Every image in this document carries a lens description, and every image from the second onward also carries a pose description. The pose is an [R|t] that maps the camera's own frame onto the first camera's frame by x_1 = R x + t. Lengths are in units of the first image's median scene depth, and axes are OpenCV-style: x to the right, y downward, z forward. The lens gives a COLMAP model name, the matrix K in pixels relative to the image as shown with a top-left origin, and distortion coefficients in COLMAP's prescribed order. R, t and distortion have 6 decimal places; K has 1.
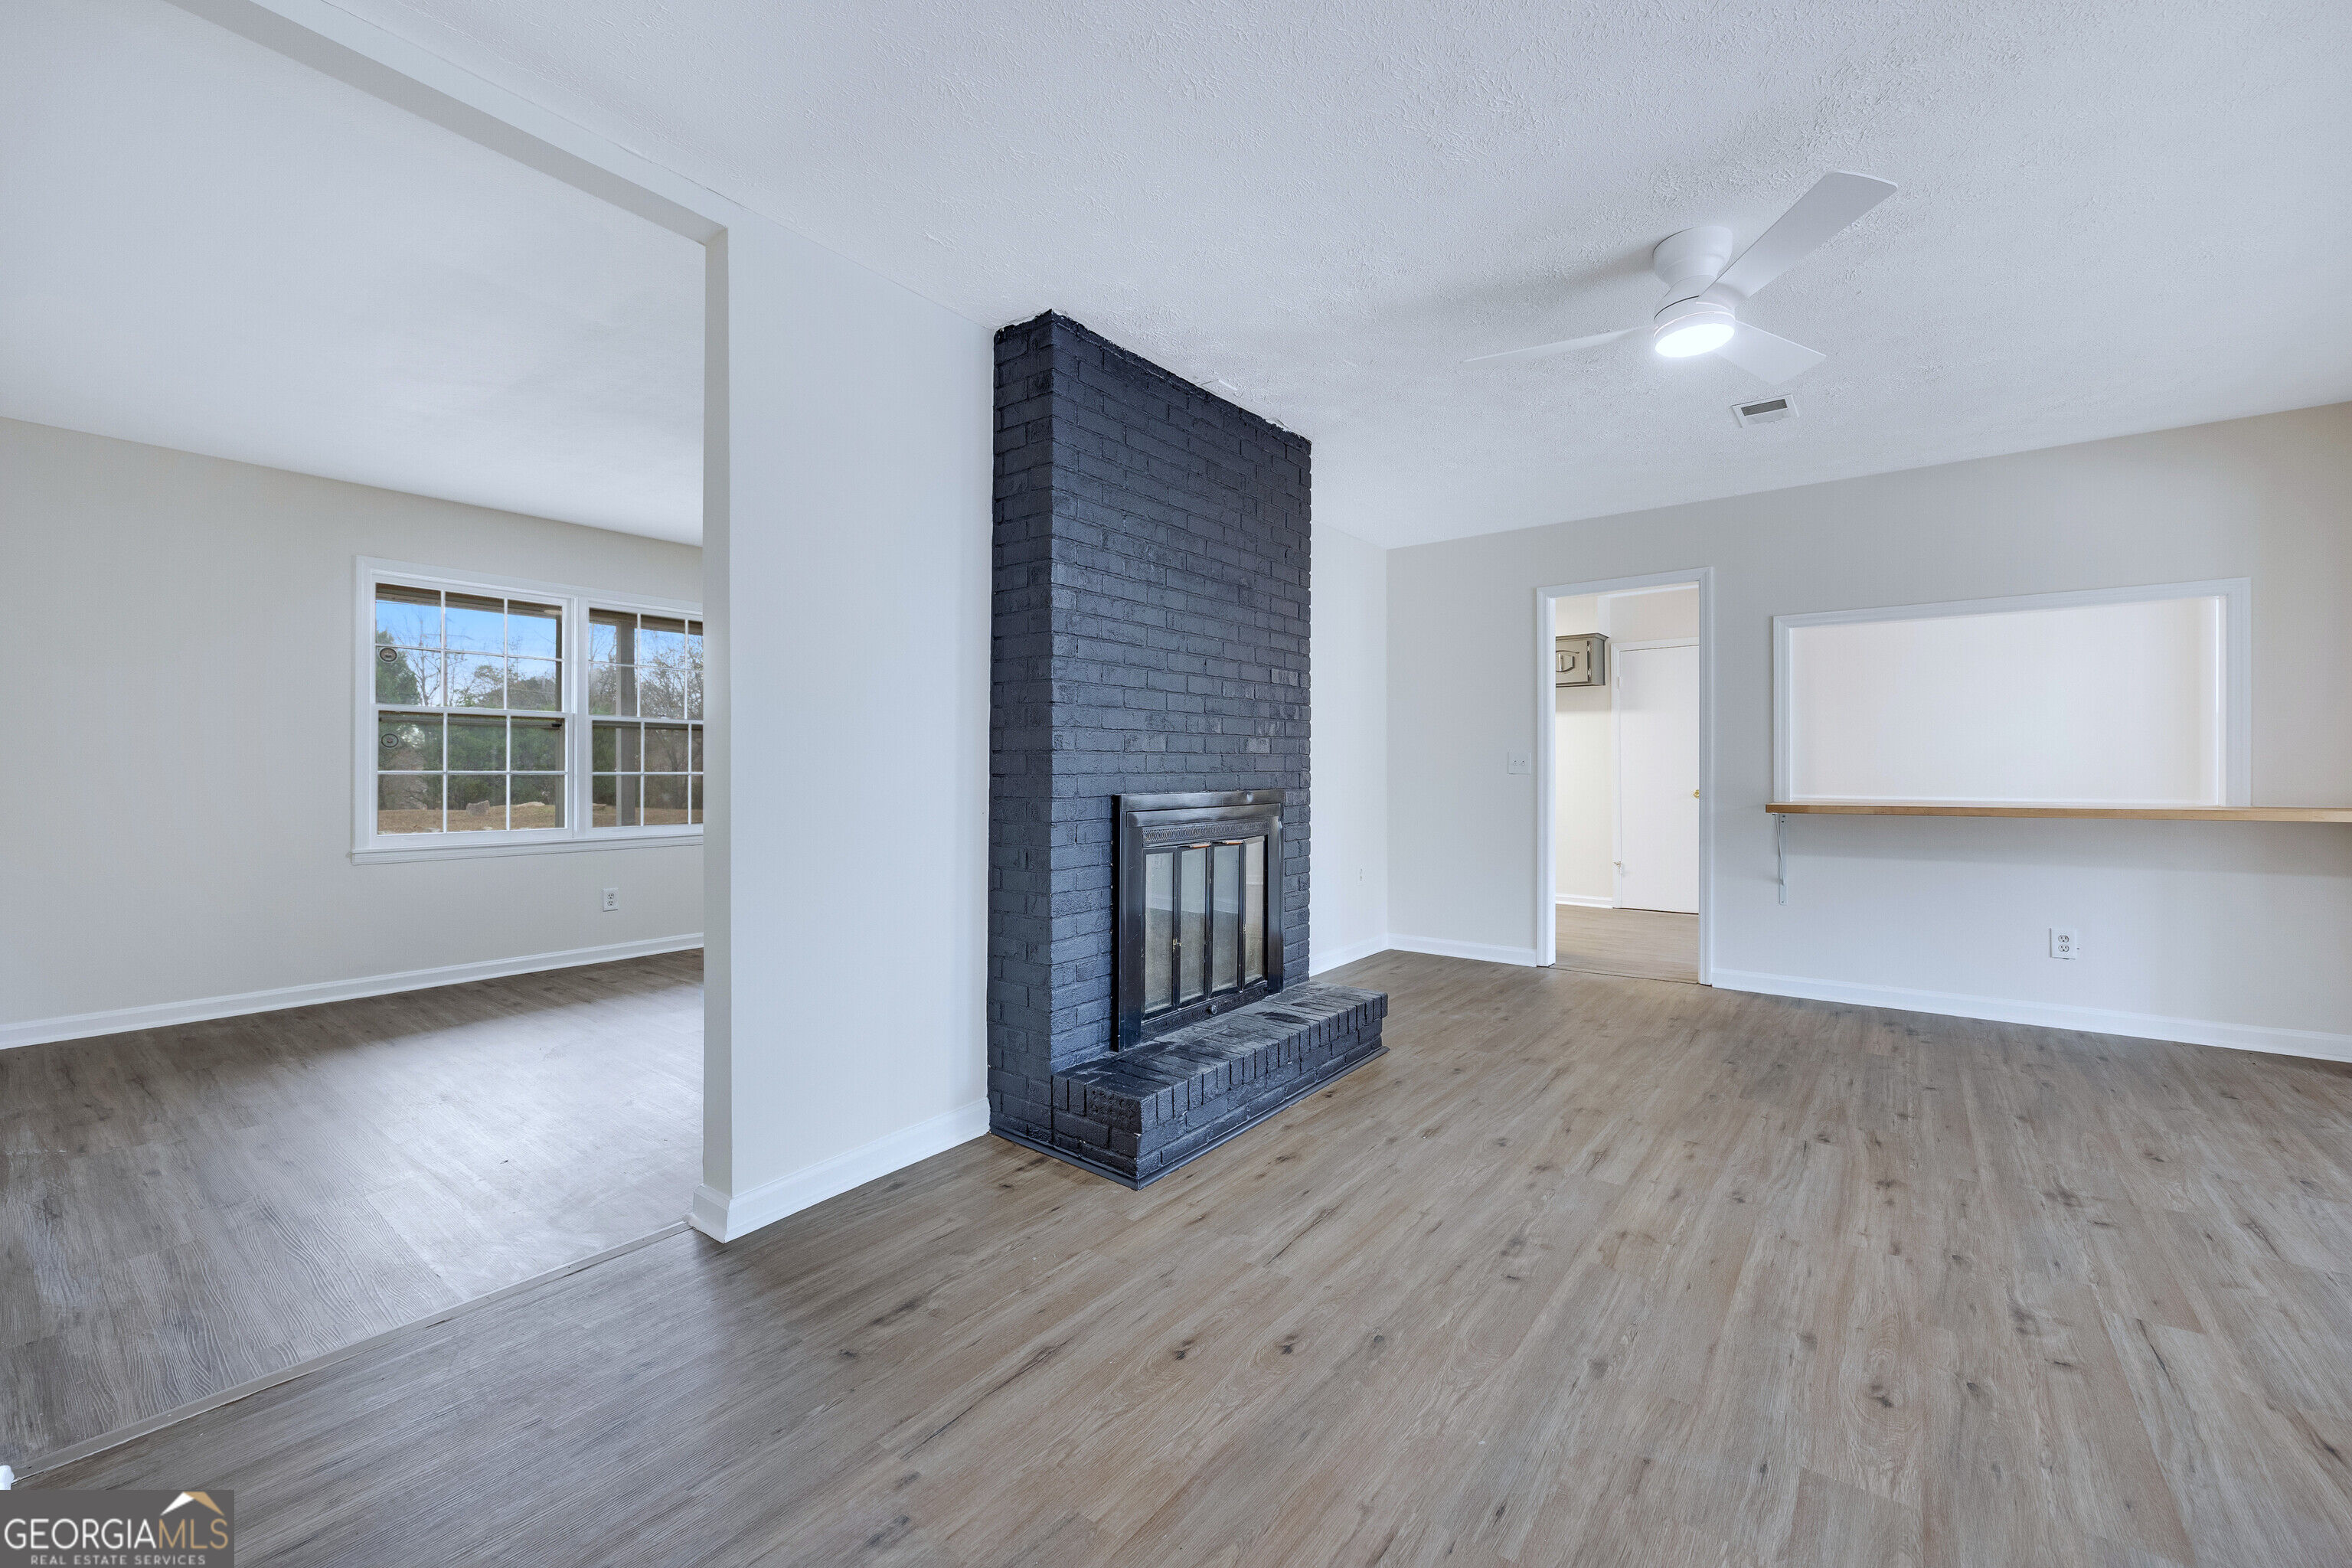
lens RADIAL K [[939.7, 0, 1192.0], [0, 939.7, 782.4], [0, 0, 1]] dist [0.000952, -0.000391]
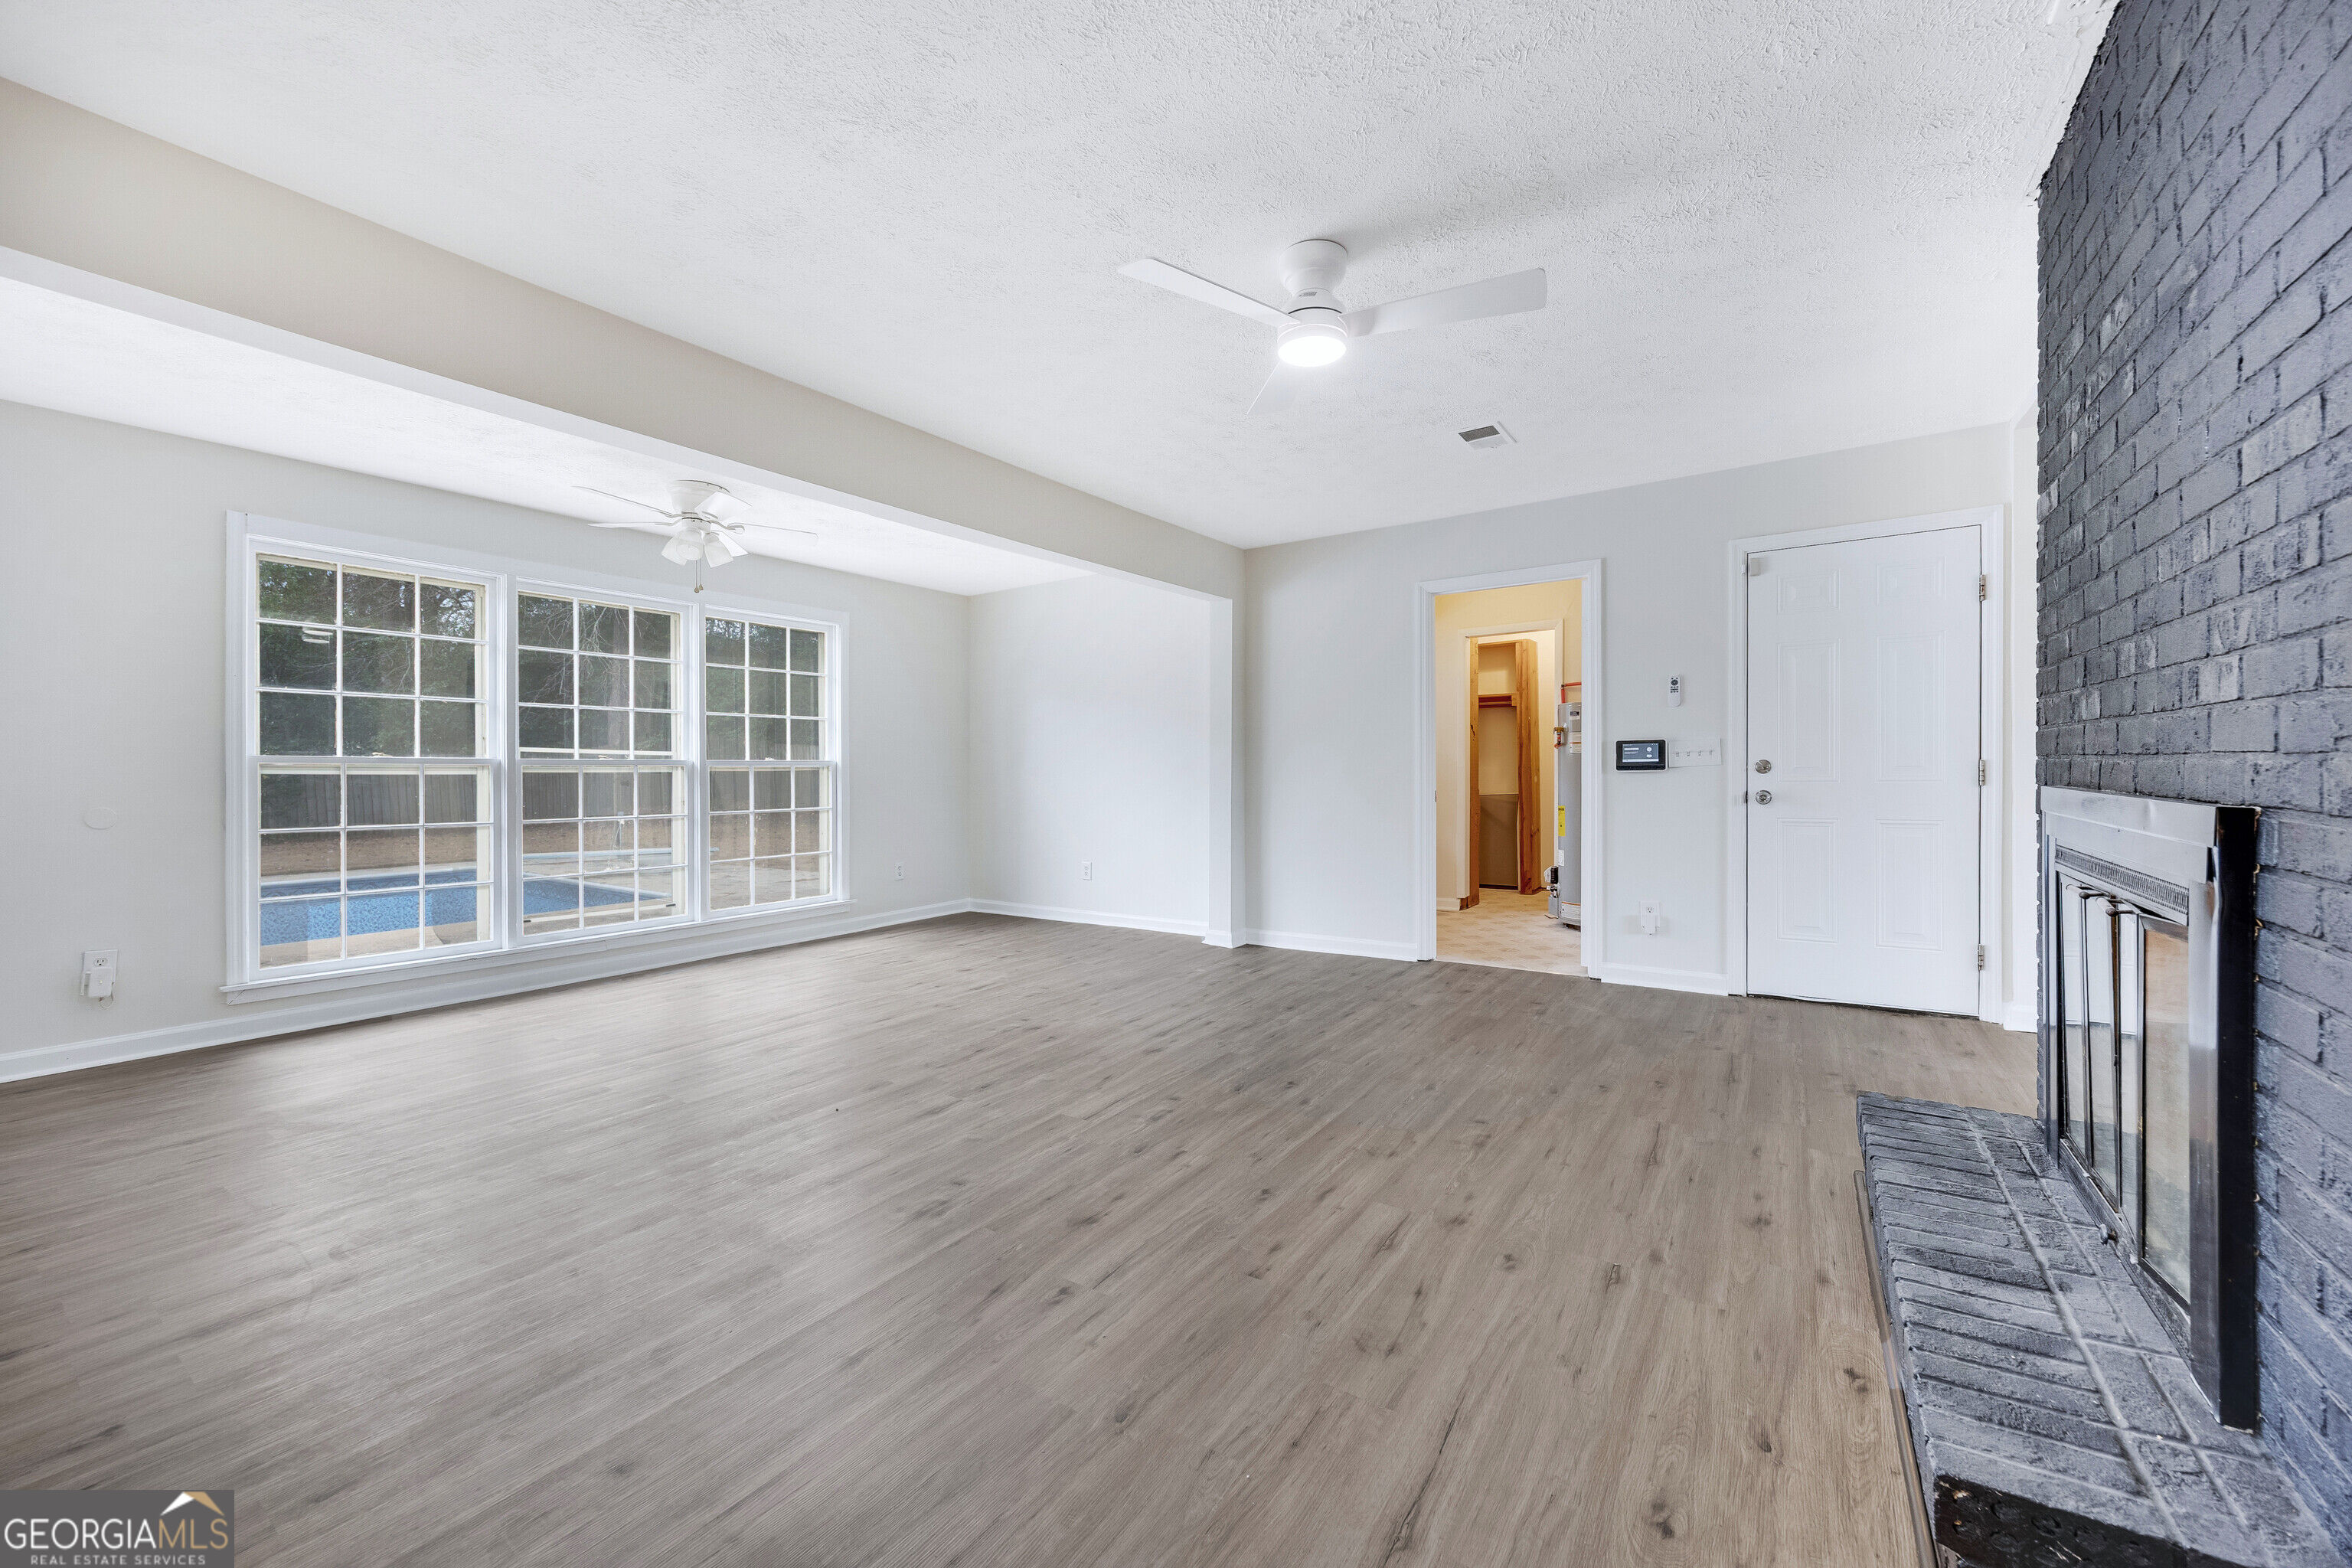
lens RADIAL K [[899.0, 0, 1177.2], [0, 899.0, 779.2], [0, 0, 1]] dist [-0.006970, -0.000382]
pose [[-0.998826, 0.018554, -0.044744, 0.654690], [0.017385, 0.999501, 0.026389, -0.022997], [0.045211, 0.025580, -0.998650, 1.788248]]
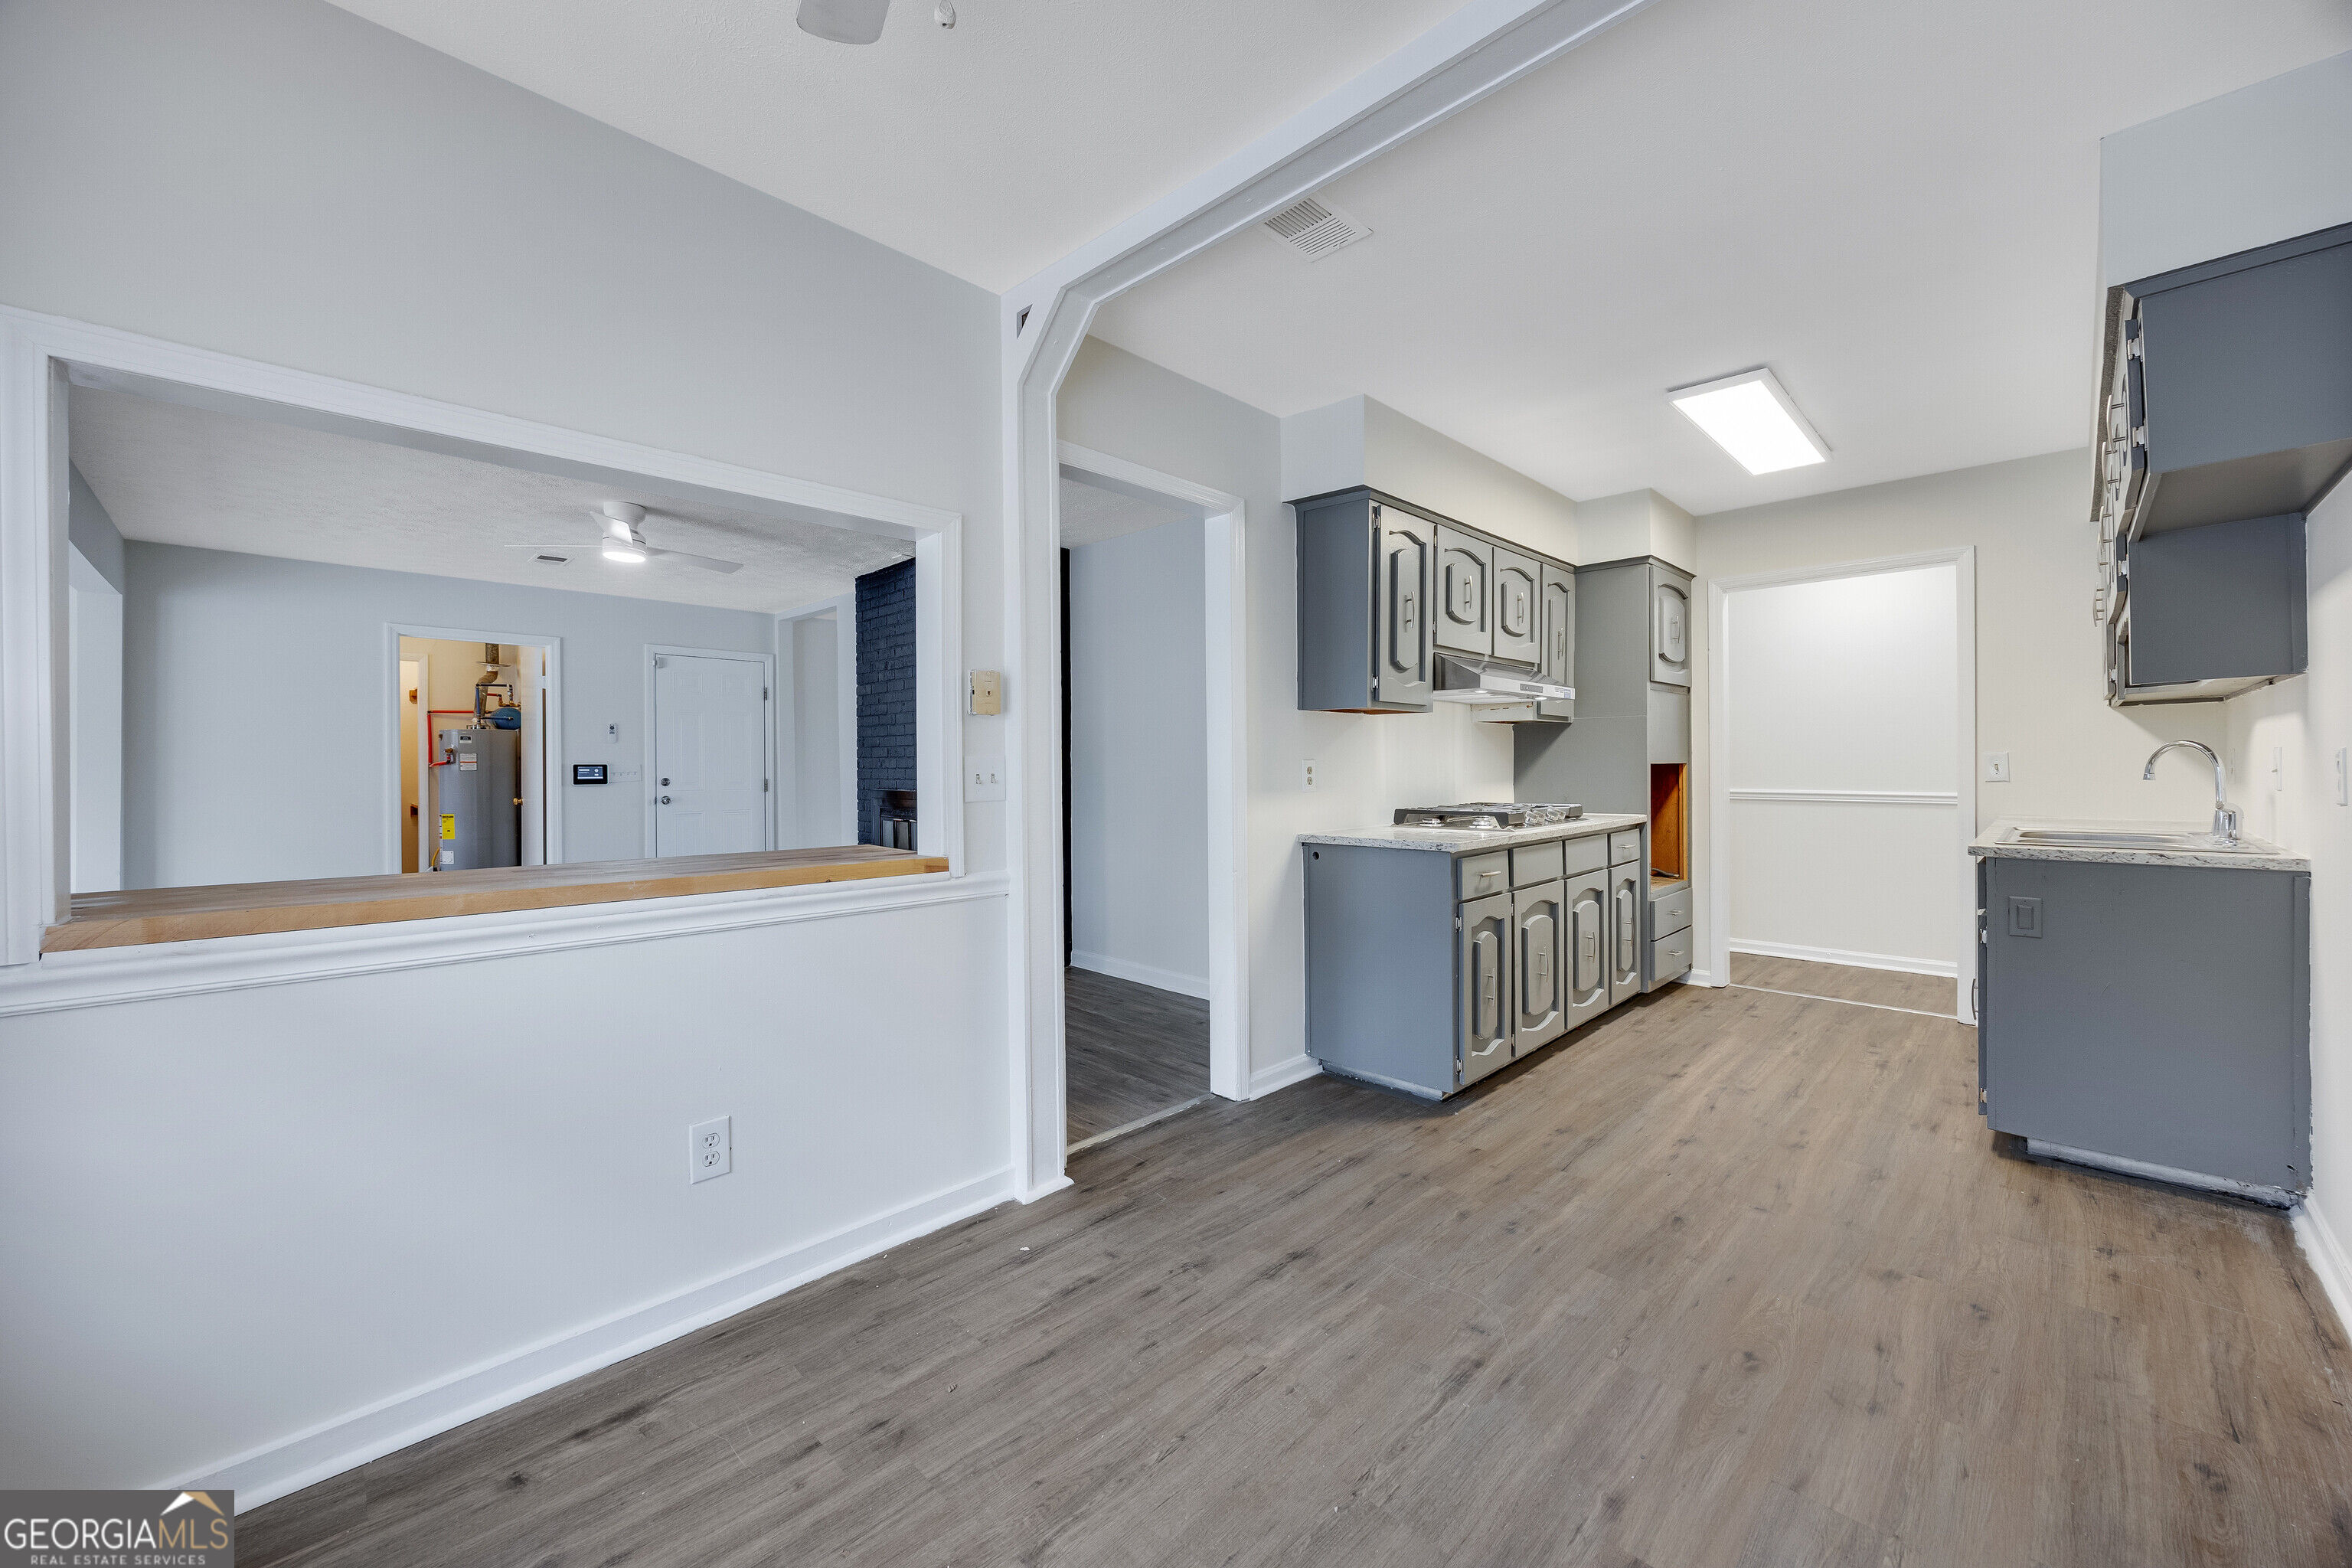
lens RADIAL K [[899.0, 0, 1182.0], [0, 899.0, 774.7], [0, 0, 1]] dist [-0.006970, -0.000382]
pose [[-0.131722, 0.007707, -0.991257, 1.969453], [-0.011692, 0.999888, 0.009328, -0.049800], [0.991218, 0.012818, -0.131617, 2.123703]]
